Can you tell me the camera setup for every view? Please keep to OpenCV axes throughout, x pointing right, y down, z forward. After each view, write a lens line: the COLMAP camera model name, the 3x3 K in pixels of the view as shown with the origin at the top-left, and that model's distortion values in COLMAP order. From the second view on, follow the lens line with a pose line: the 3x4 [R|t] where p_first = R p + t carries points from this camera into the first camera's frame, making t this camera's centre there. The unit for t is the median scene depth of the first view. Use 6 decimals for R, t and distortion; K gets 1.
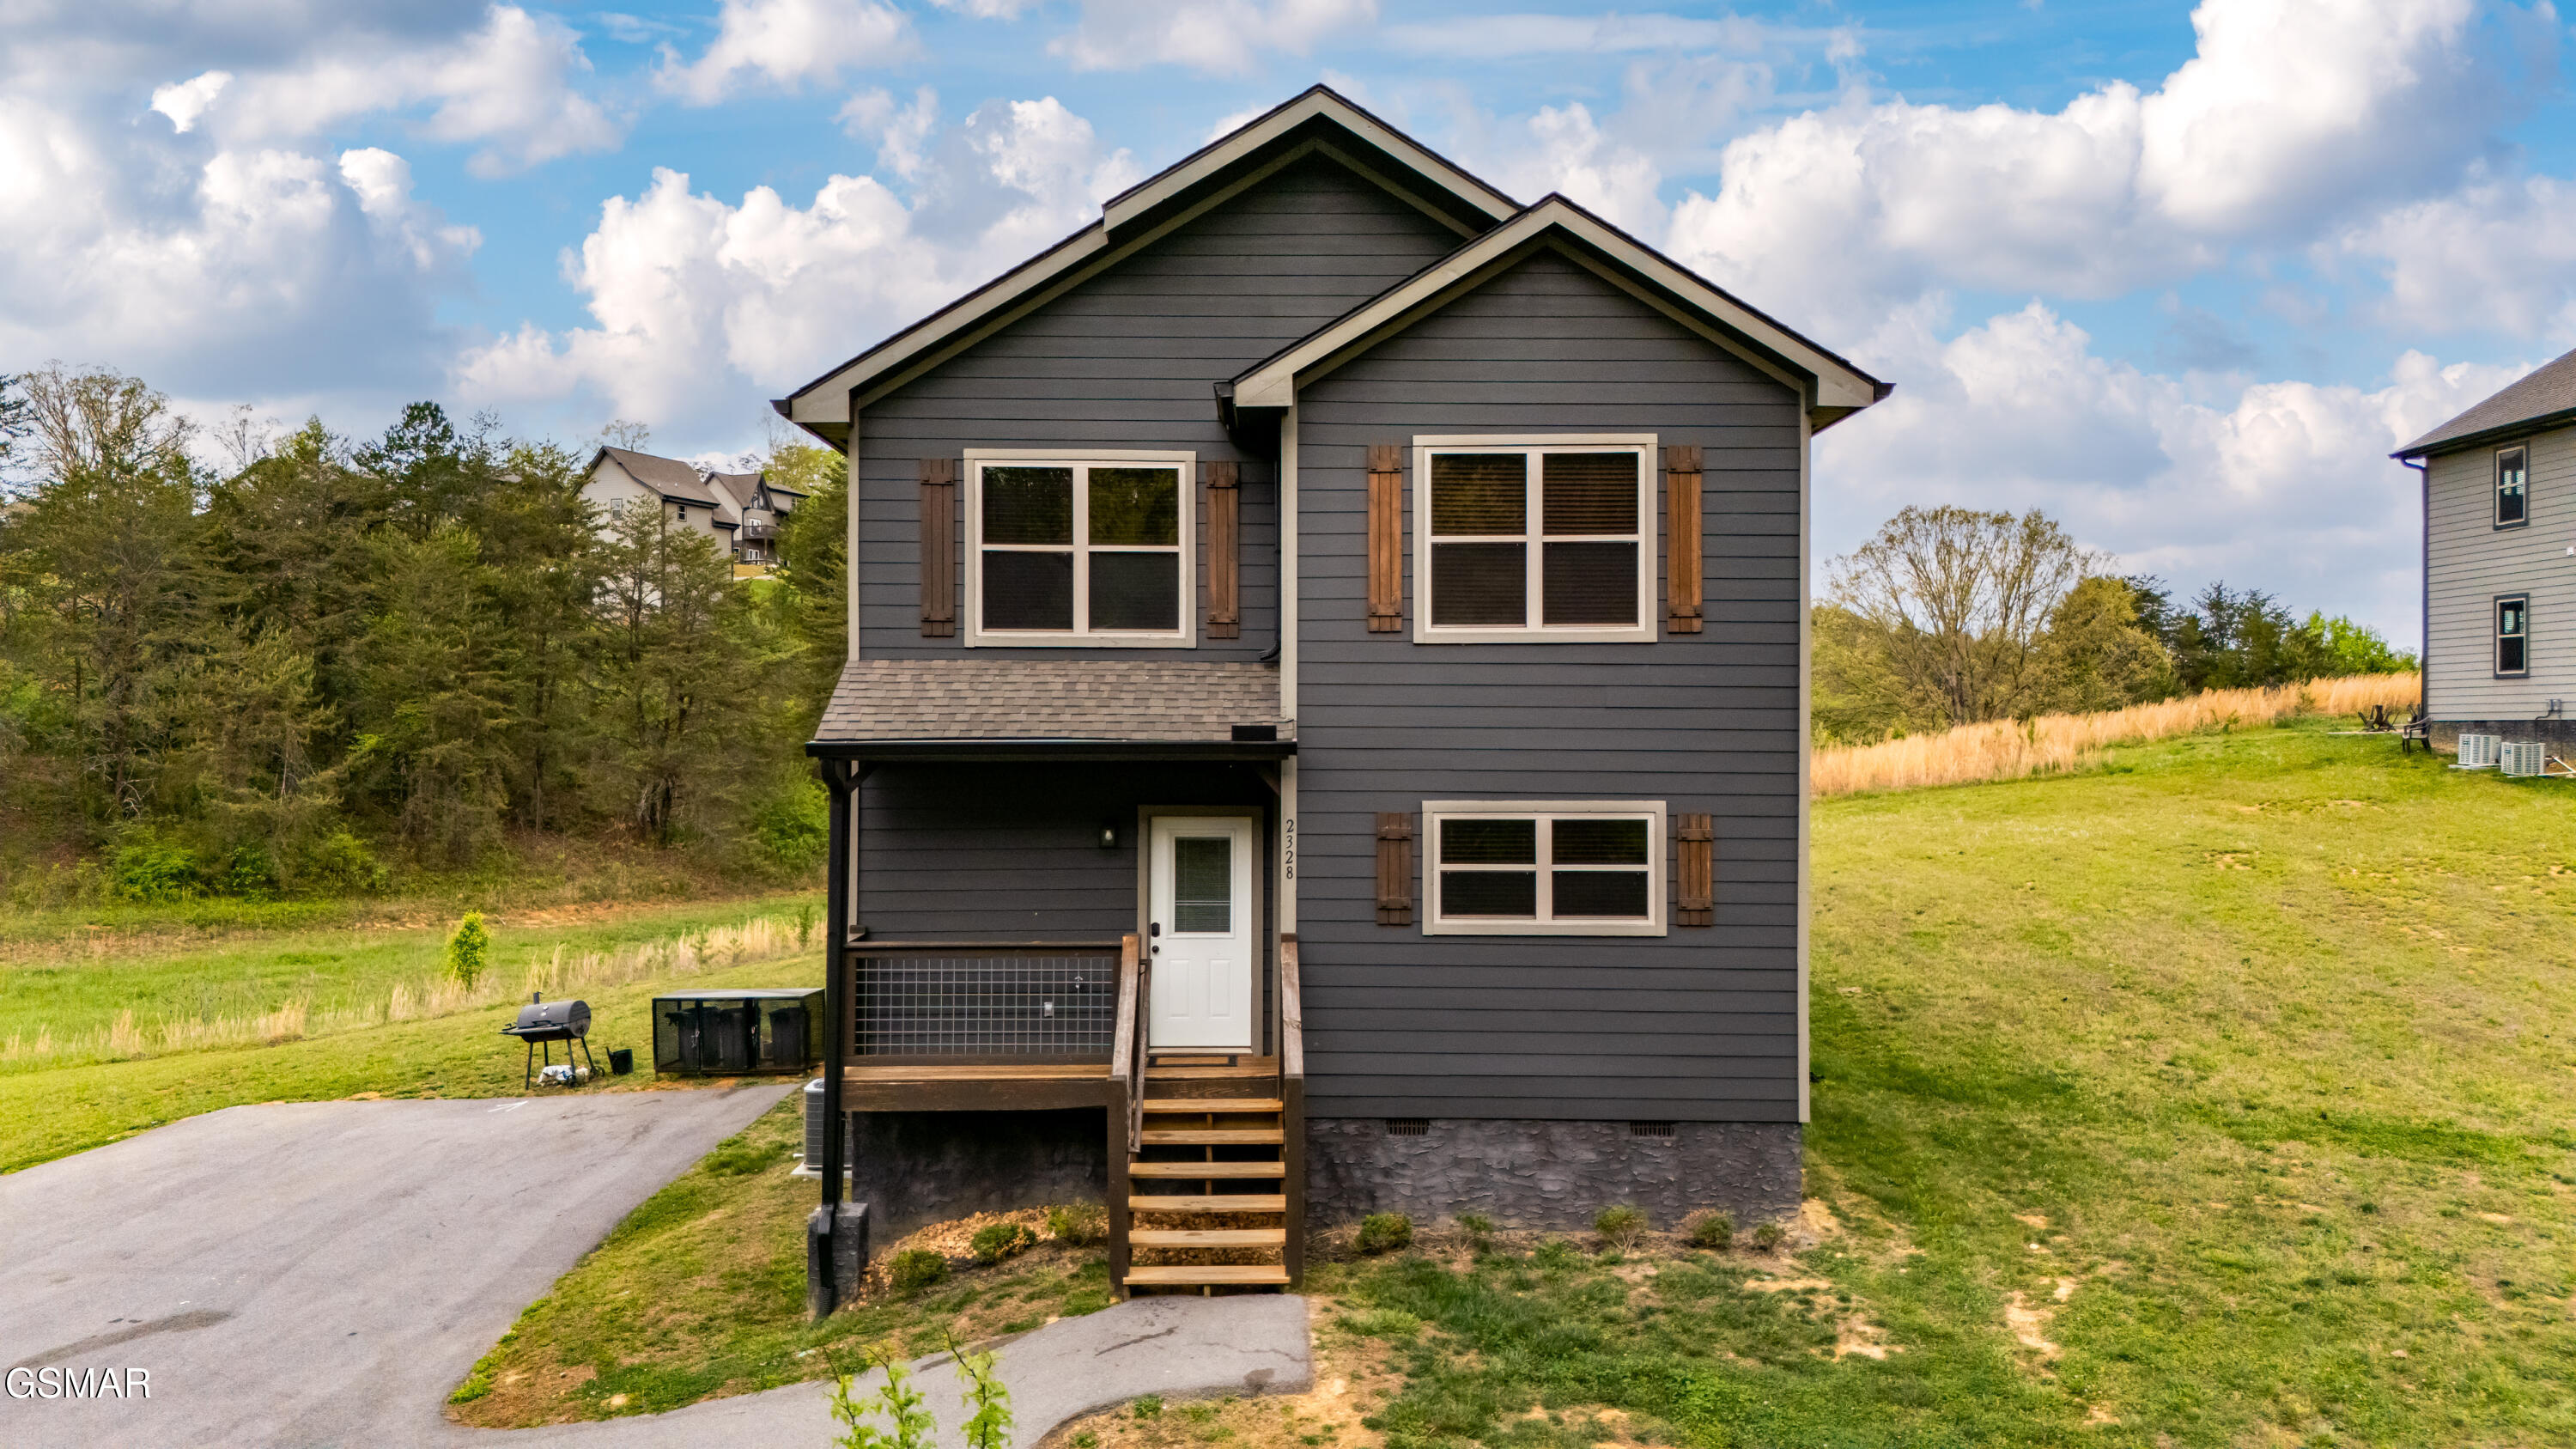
lens RADIAL K [[1910.5, 0, 1301.1], [0, 1910.5, 717.4], [0, 0, 1]] dist [0.048346, -0.050785]
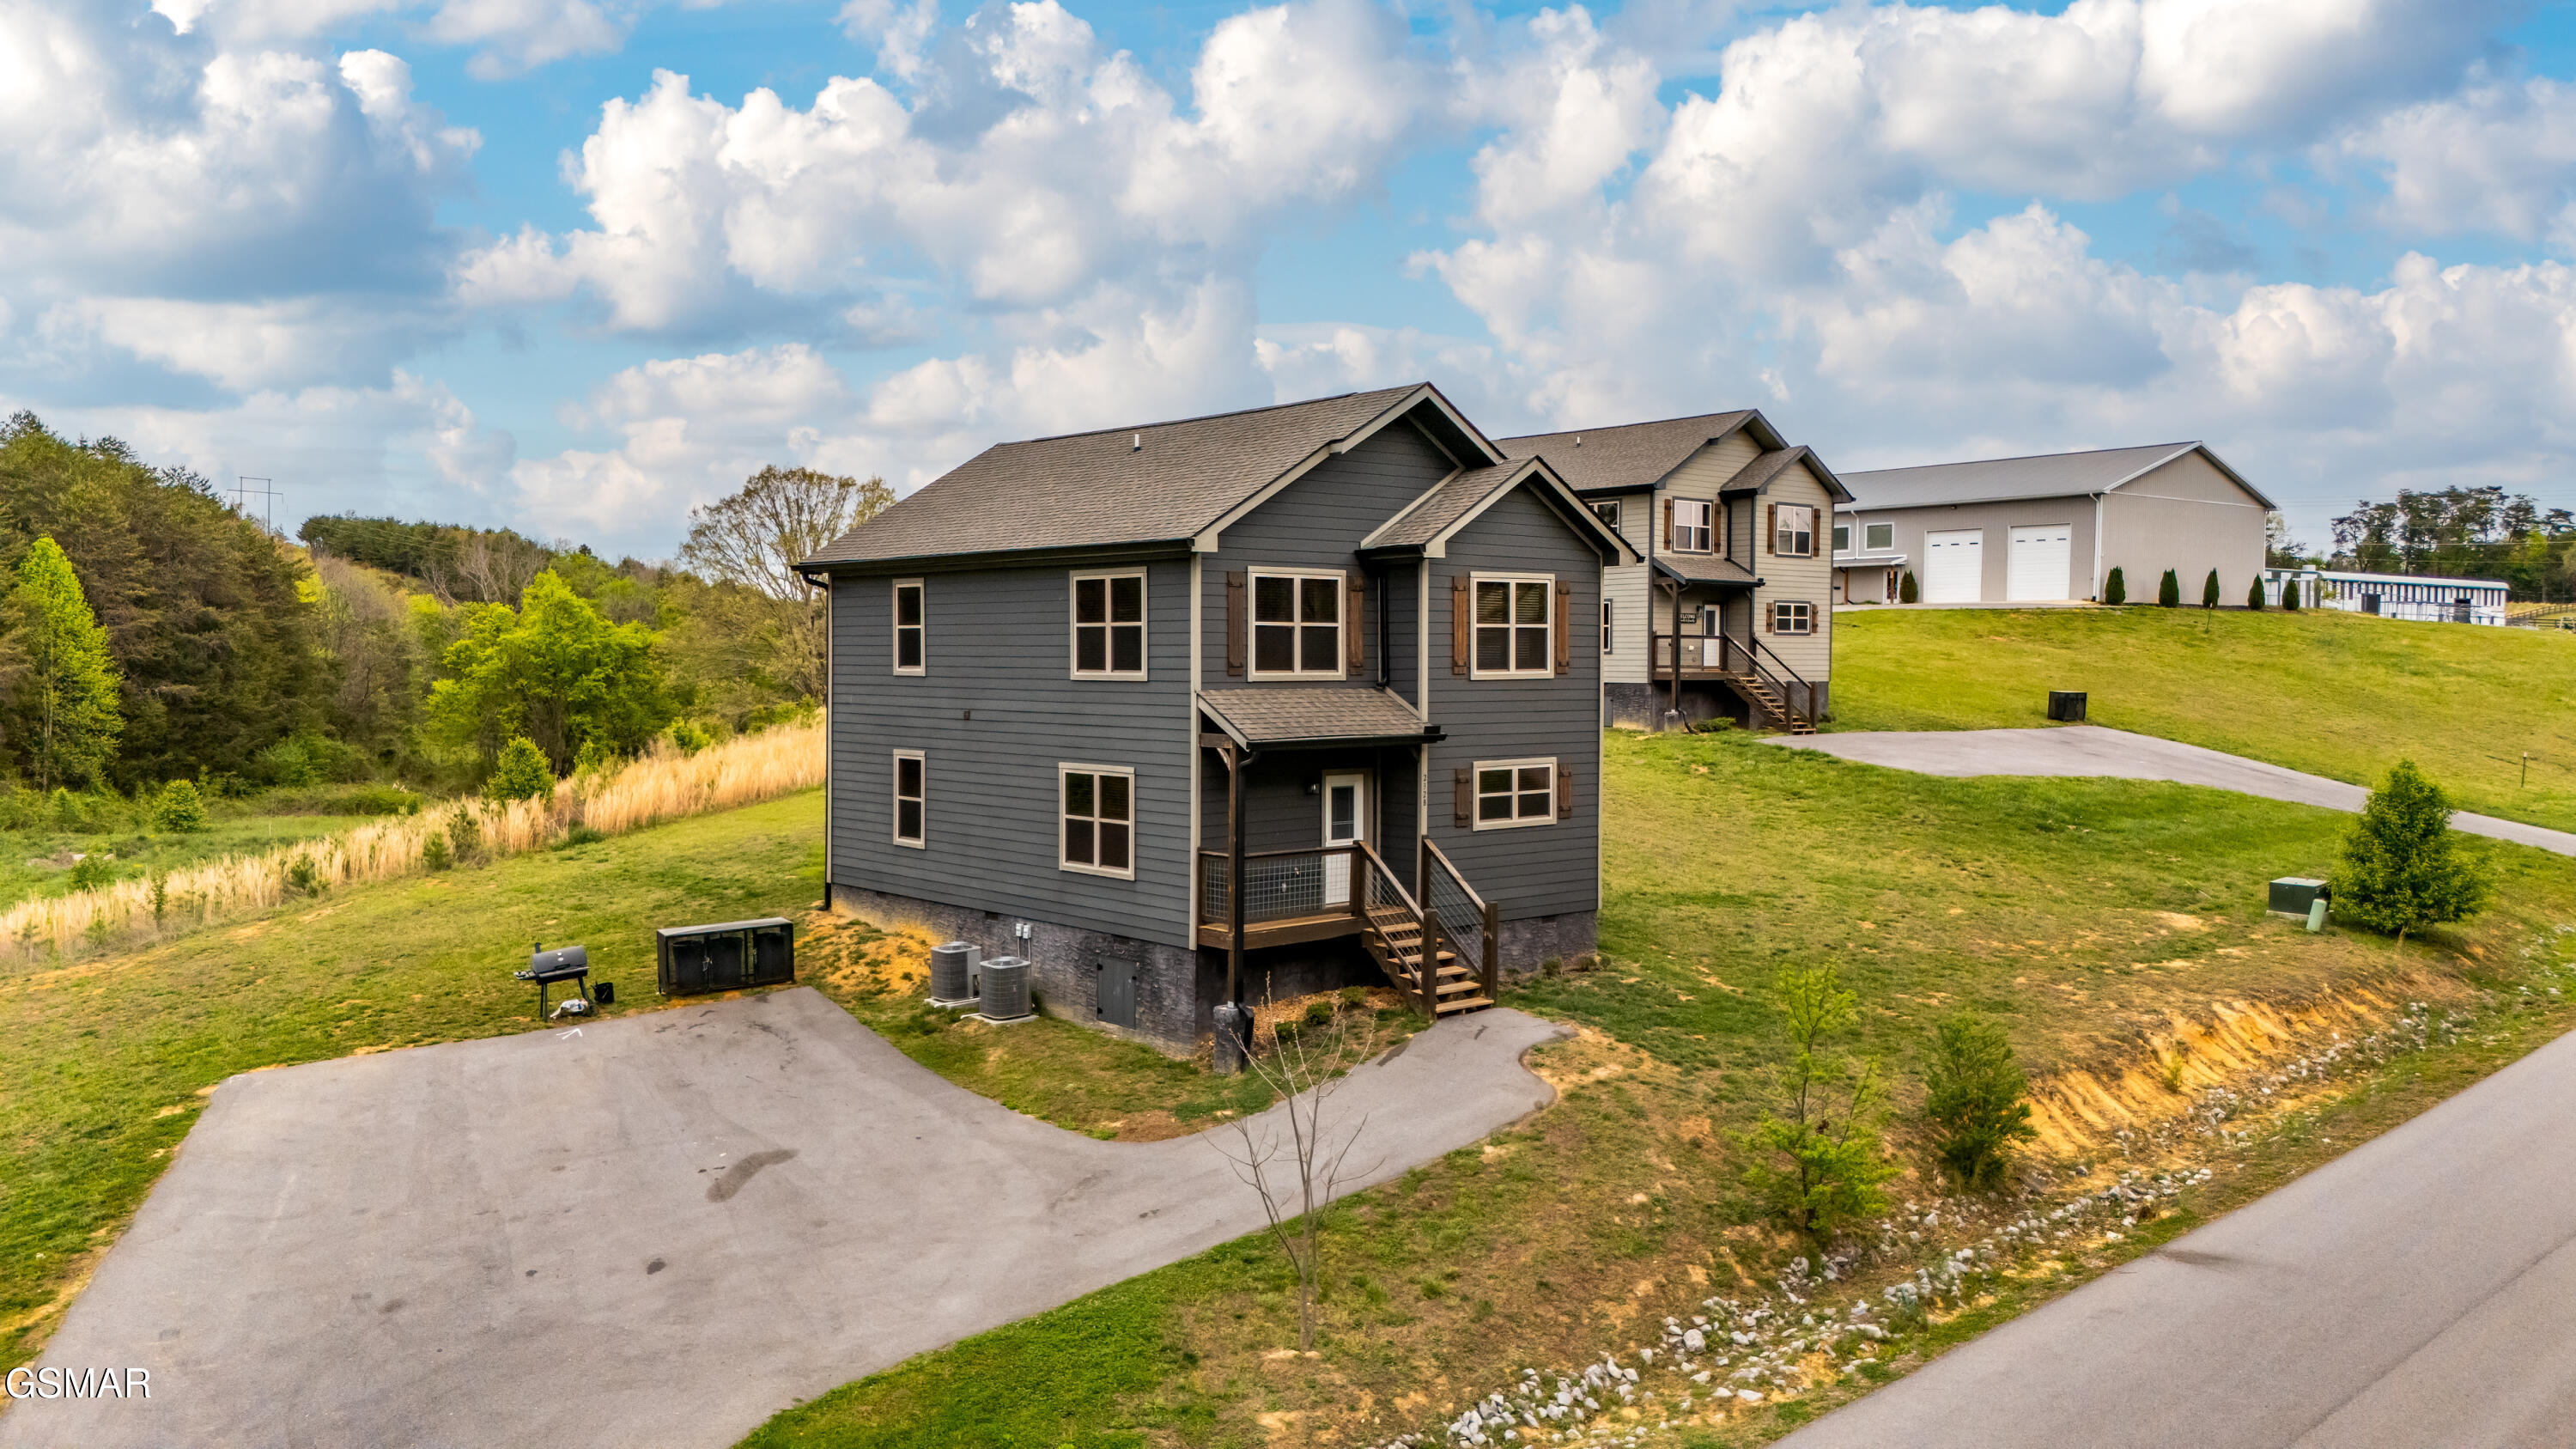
lens RADIAL K [[1910.5, 0, 1301.1], [0, 1910.5, 717.4], [0, 0, 1]] dist [0.048346, -0.050785]
pose [[0.762238, -0.022787, 0.646895, -1.311727], [-0.003380, 0.999226, 0.039180, -0.075657], [-0.647288, -0.032051, 0.761572, -0.354469]]
